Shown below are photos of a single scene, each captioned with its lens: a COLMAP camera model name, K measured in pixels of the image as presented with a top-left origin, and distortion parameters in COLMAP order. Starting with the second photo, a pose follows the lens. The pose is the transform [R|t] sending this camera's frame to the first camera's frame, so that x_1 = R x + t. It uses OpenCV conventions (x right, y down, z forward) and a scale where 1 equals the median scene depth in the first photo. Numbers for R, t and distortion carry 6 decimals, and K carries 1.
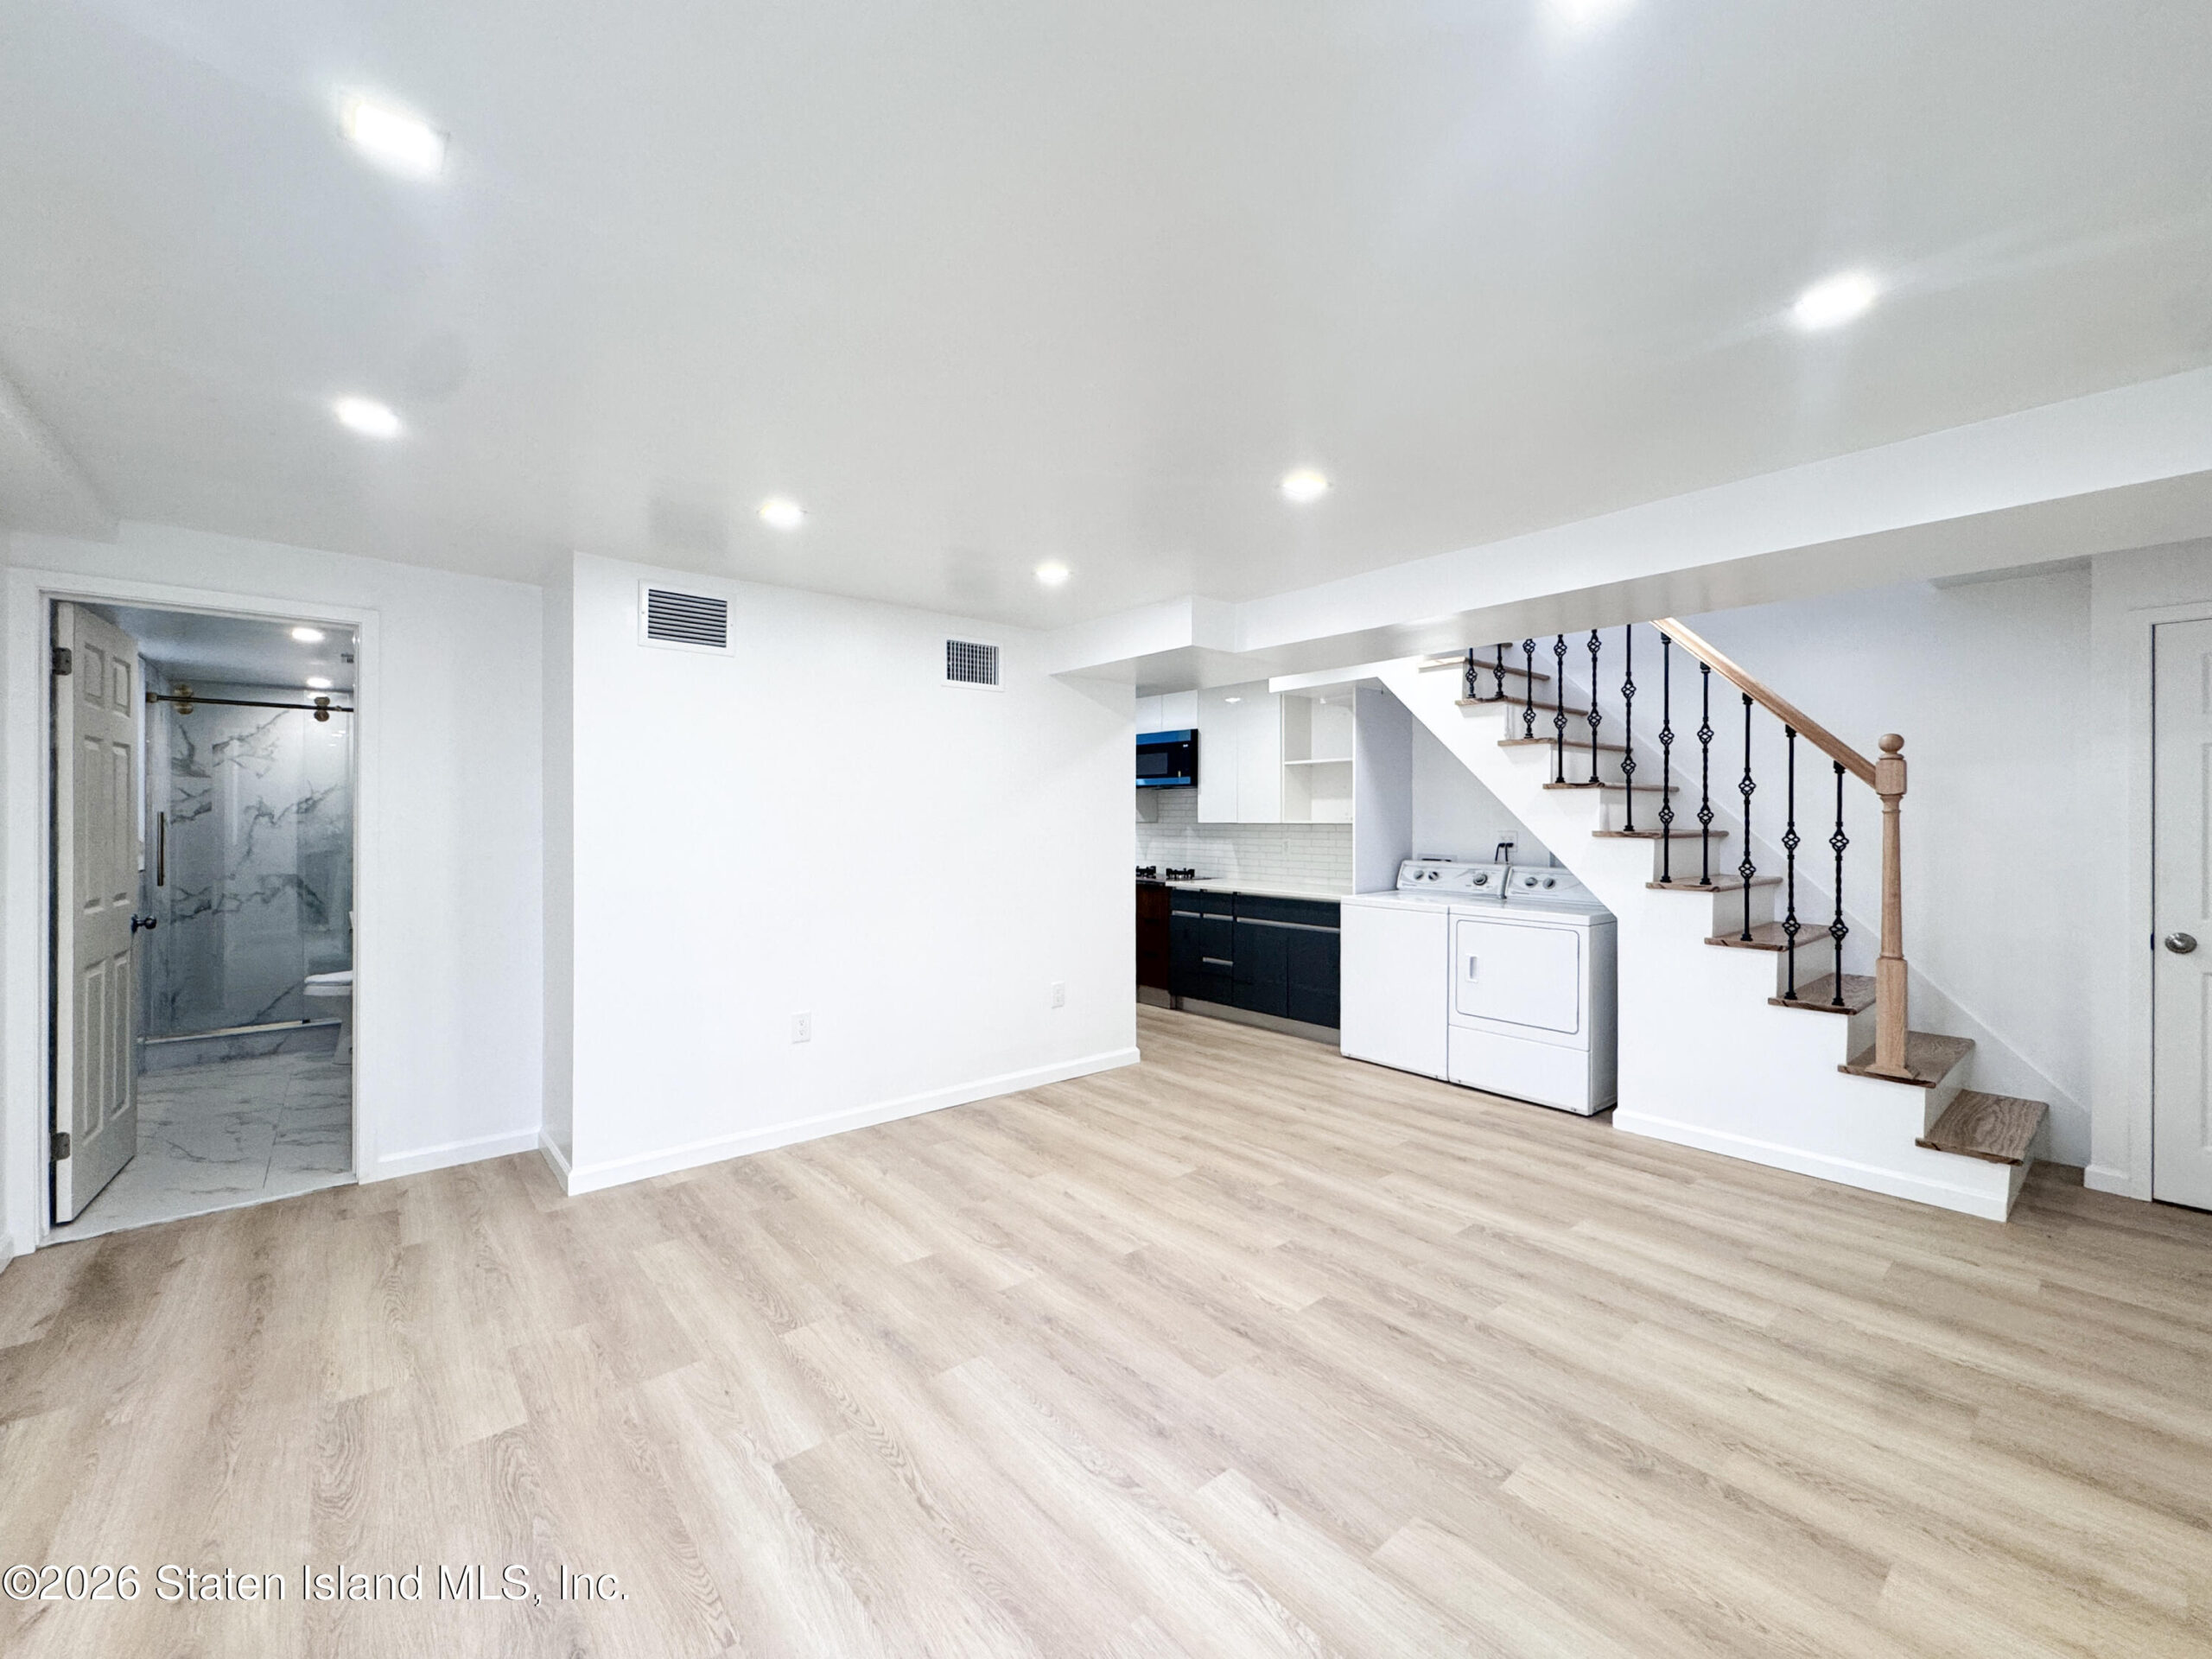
lens RADIAL K [[888.2, 0, 1106.0], [0, 888.2, 829.5], [0, 0, 1]] dist [-0.002093, -0.000330]
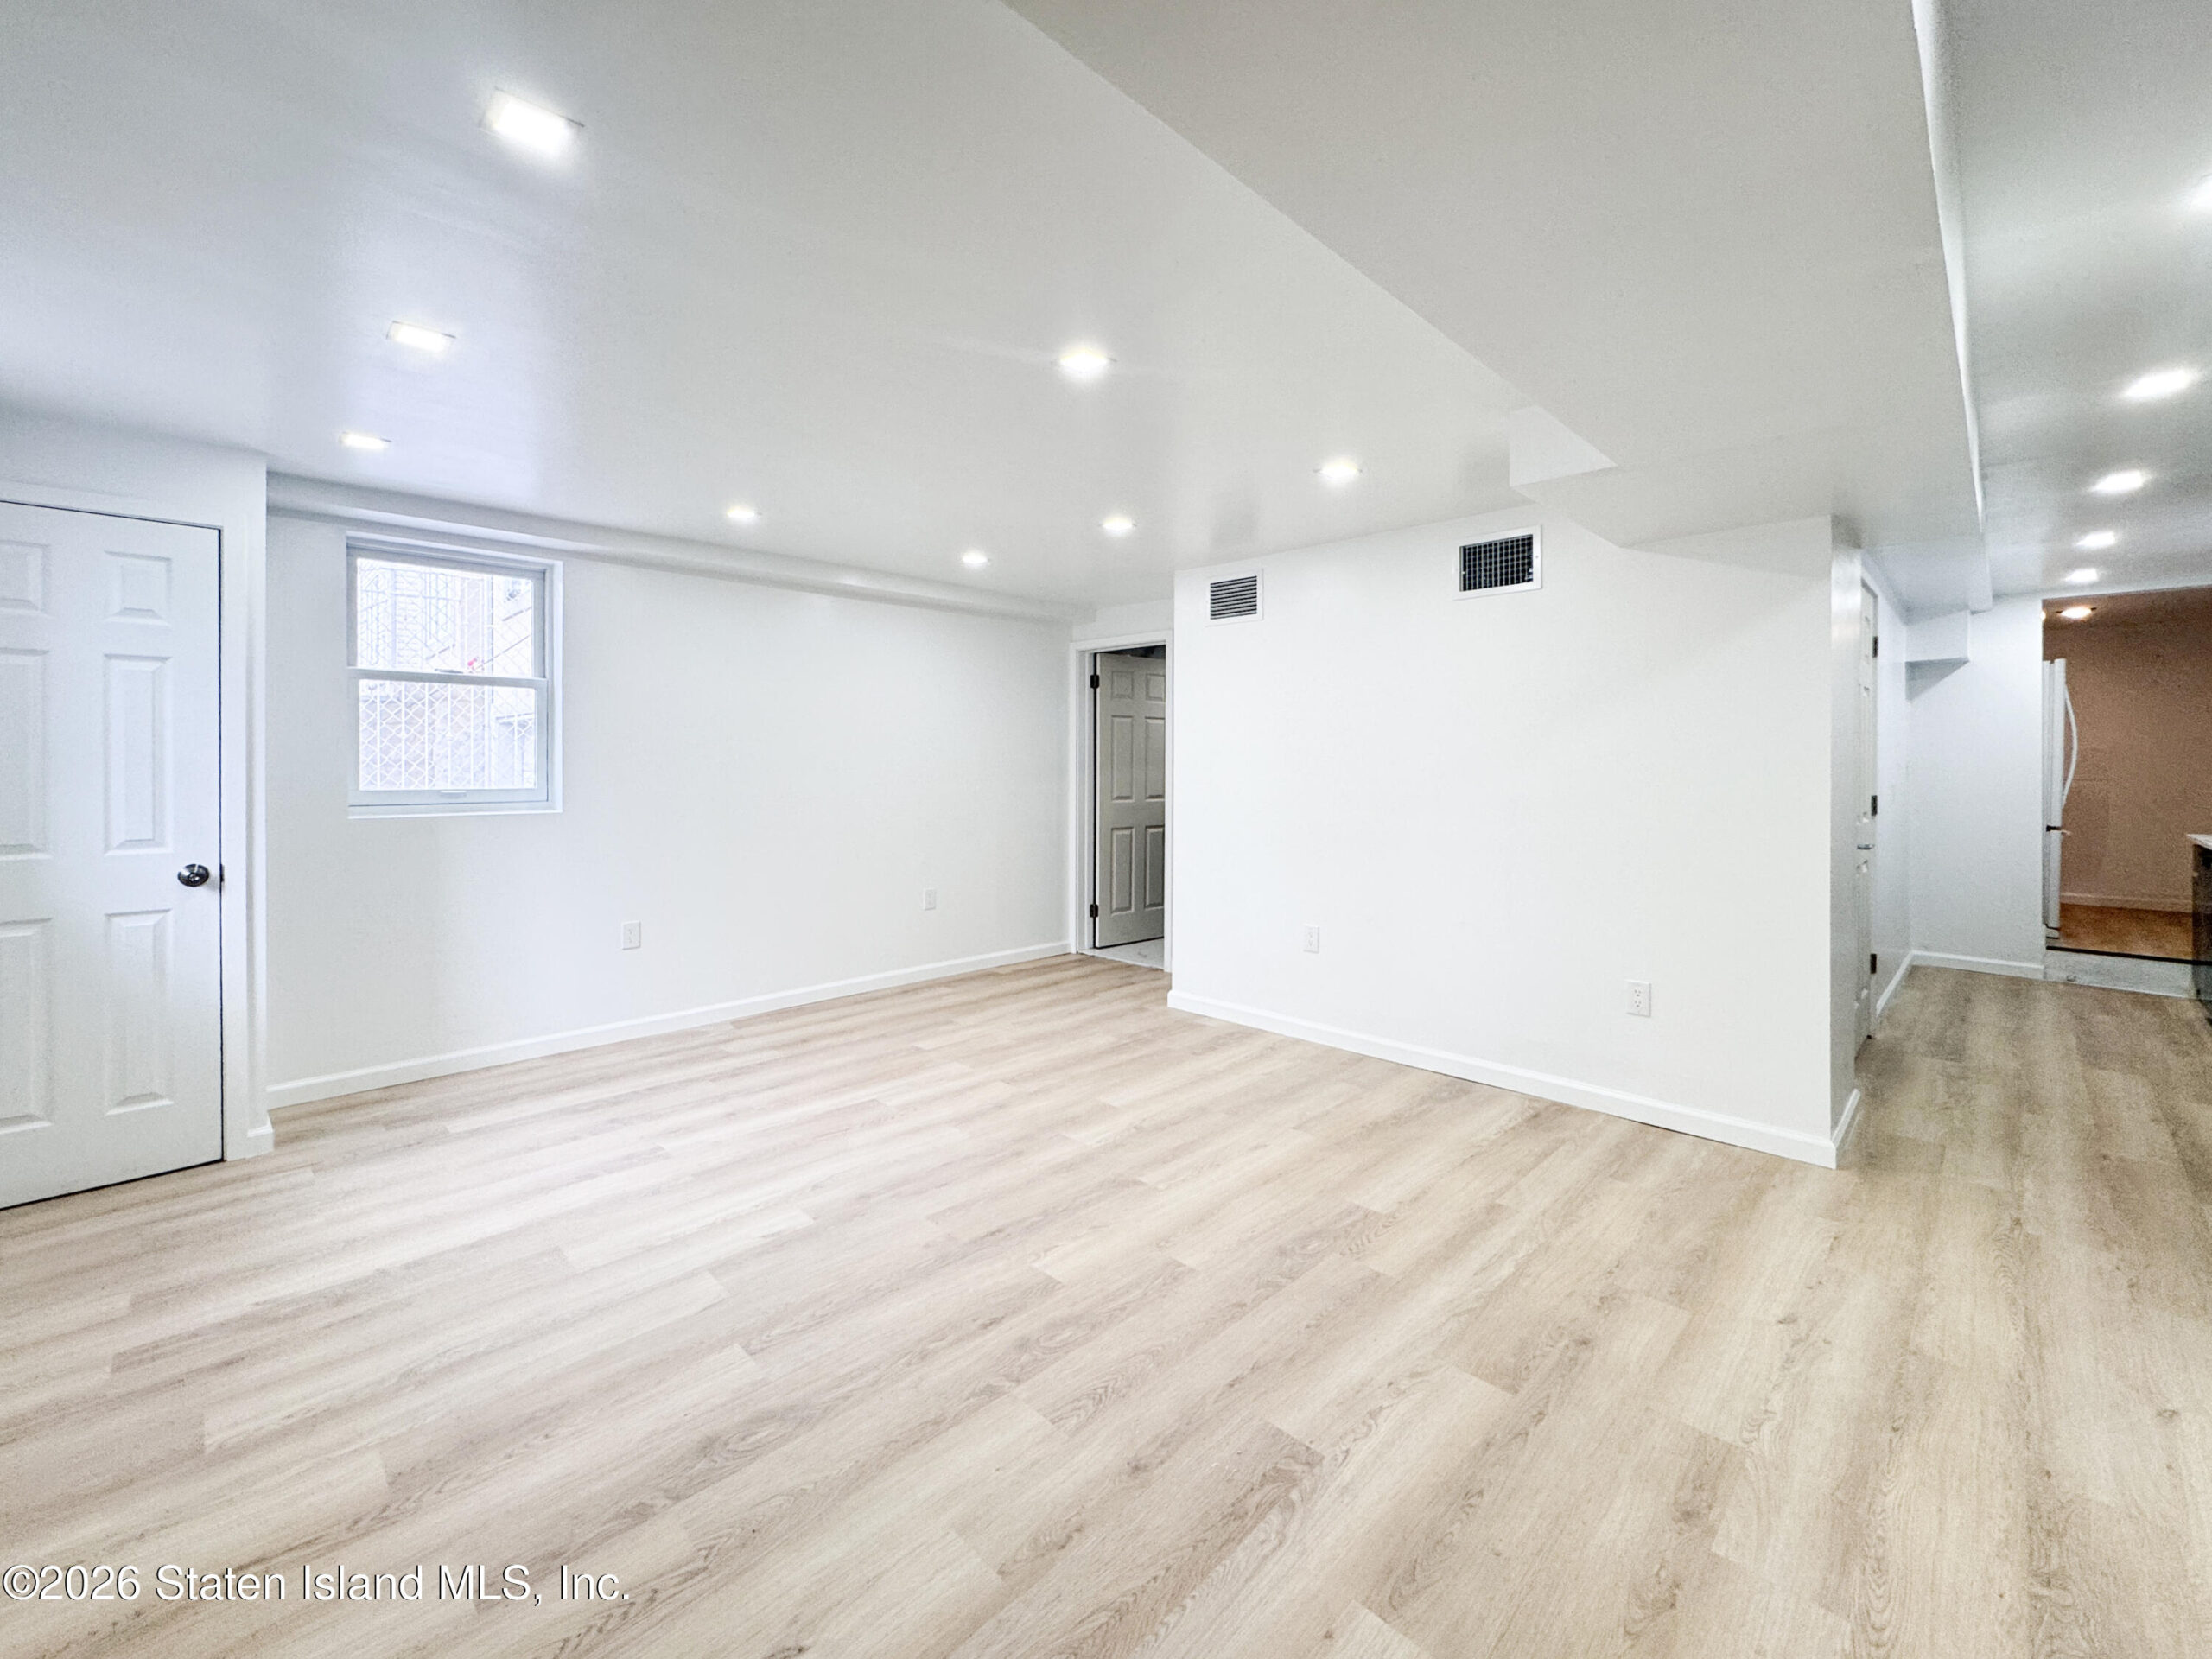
lens RADIAL K [[909.7, 0, 1125.0], [0, 909.7, 770.1], [0, 0, 1]] dist [-0.002433, -0.000232]
pose [[0.107608, 0.005333, -0.994179, 0.857181], [-0.010504, 0.999936, 0.004227, 0.010409], [0.994138, 0.009988, 0.107657, 0.718108]]
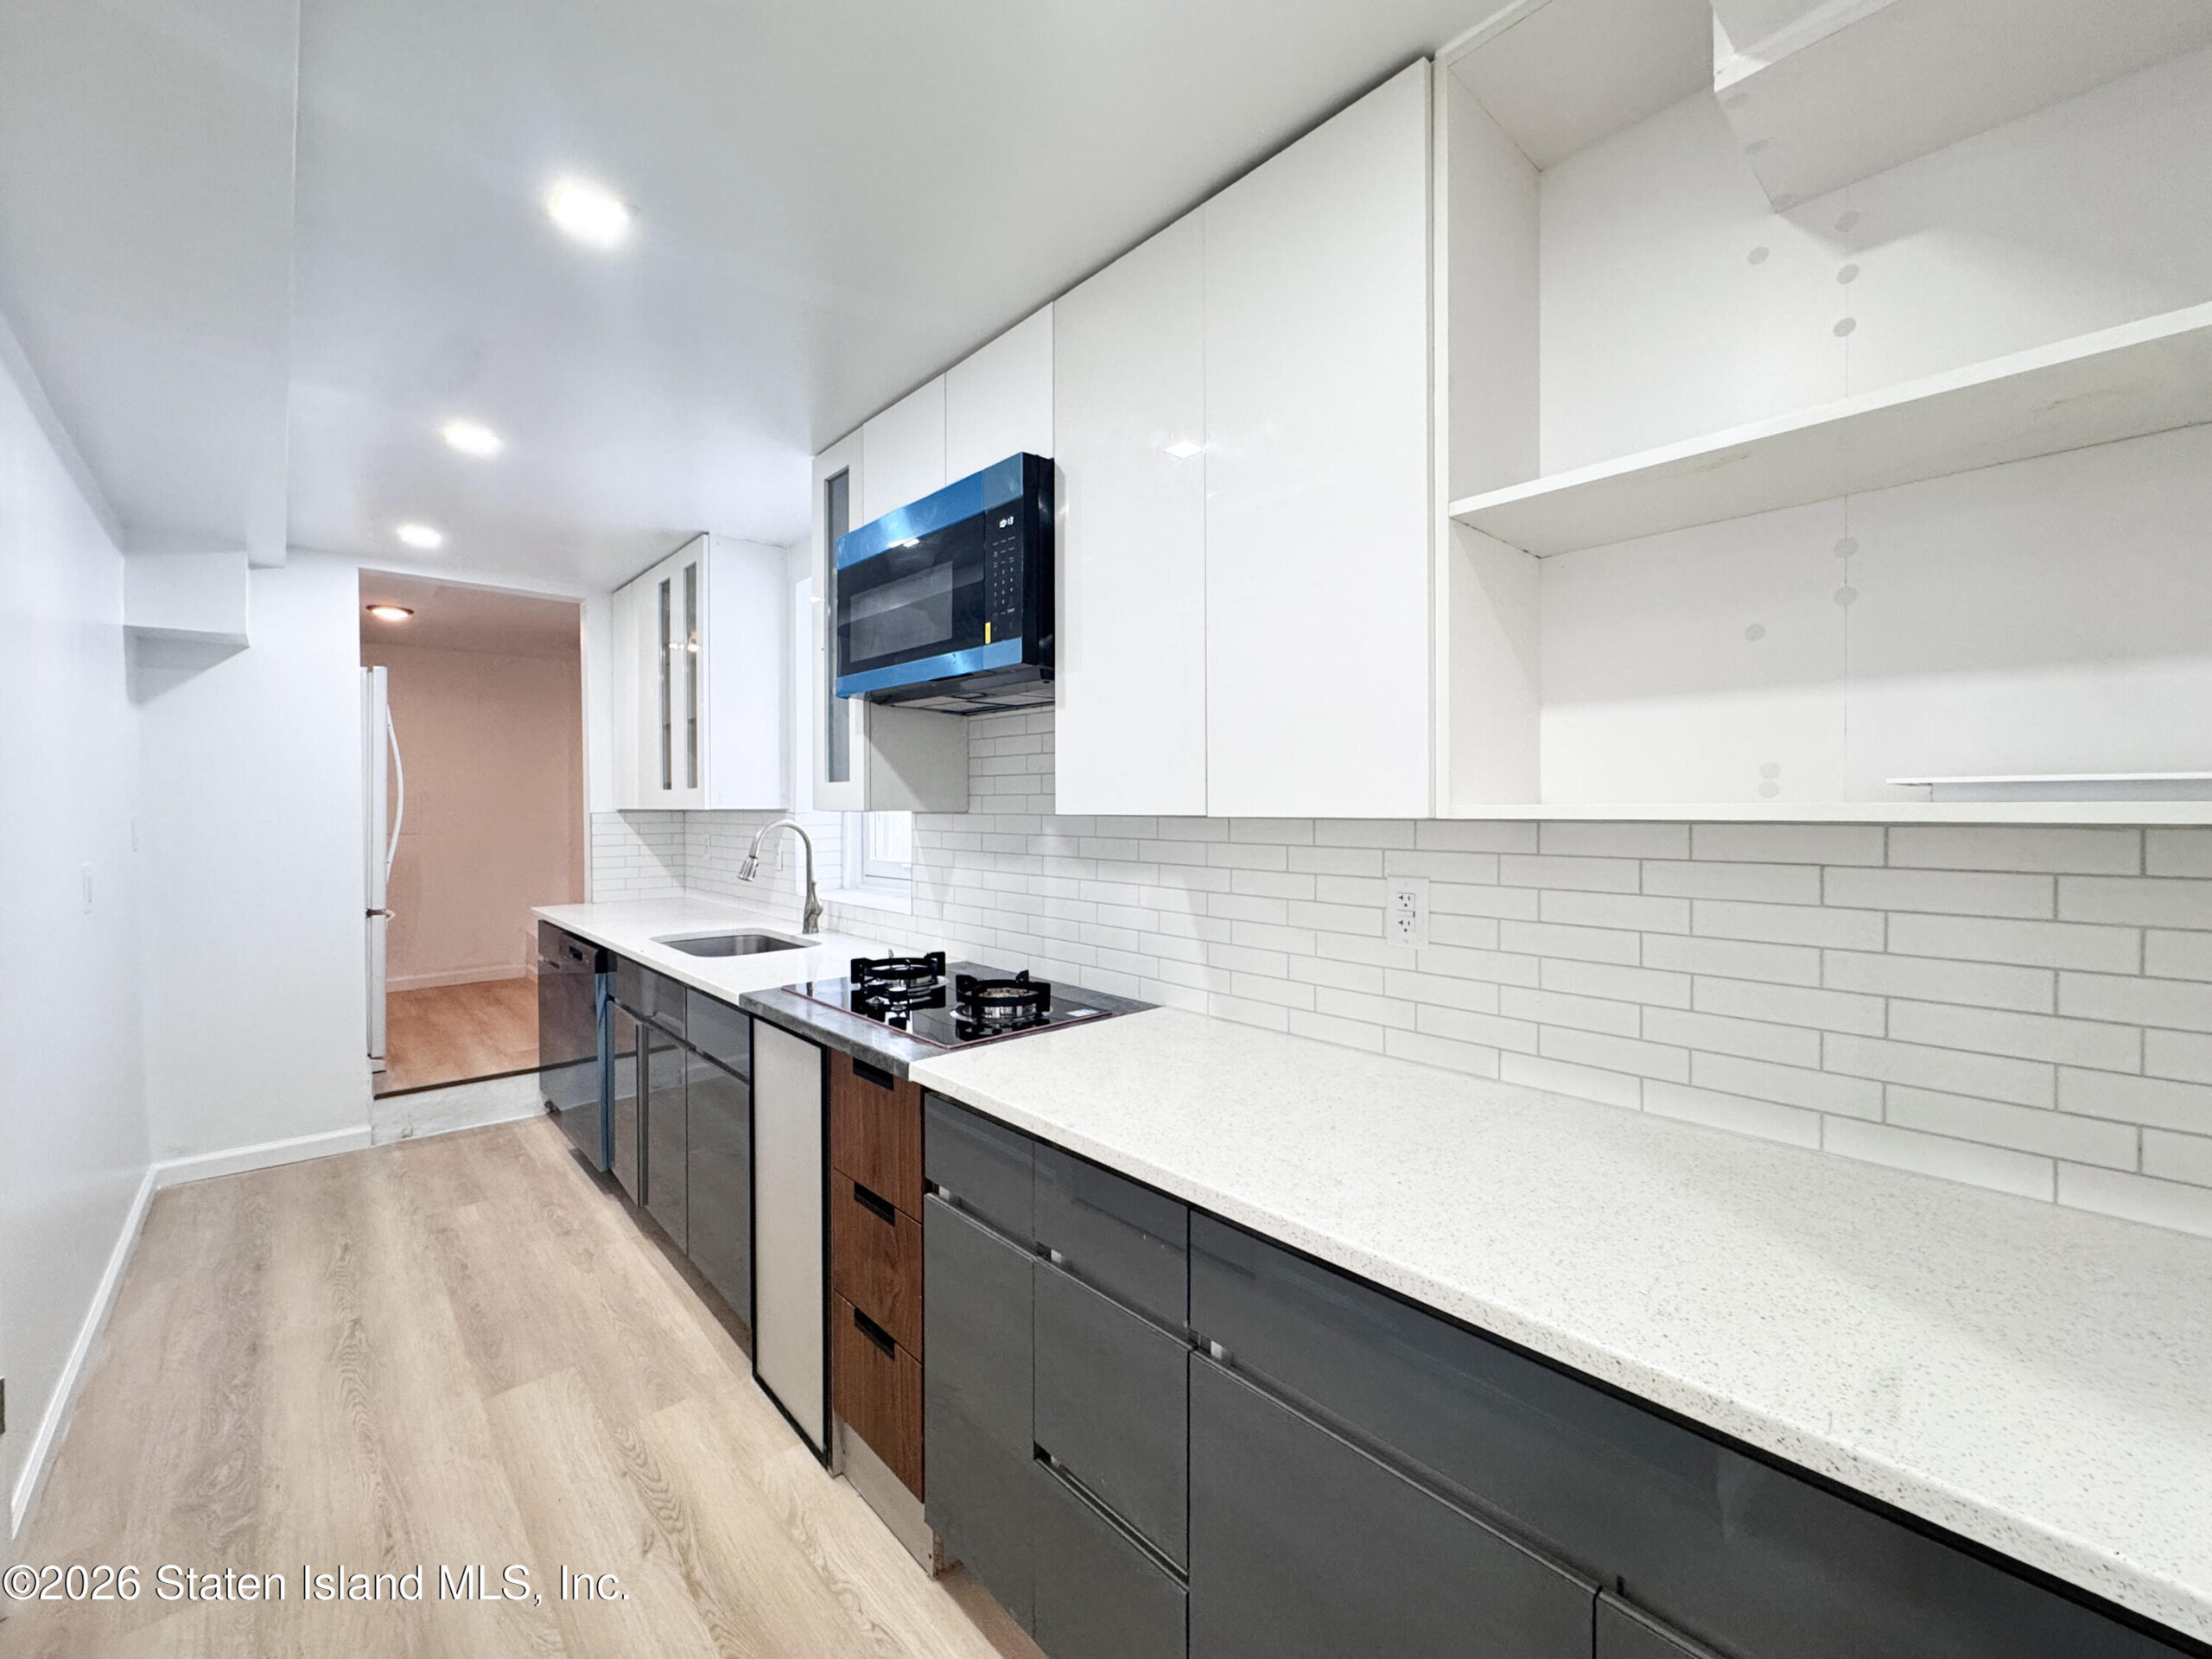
lens RADIAL K [[903.5, 0, 1100.7], [0, 903.5, 813.3], [0, 0, 1]] dist [-0.003371, -0.000380]
pose [[0.999006, -0.004339, 0.044375, 0.209830], [0.004351, 0.999991, -0.000190, -0.016351], [-0.044374, 0.000383, 0.999015, 1.461204]]
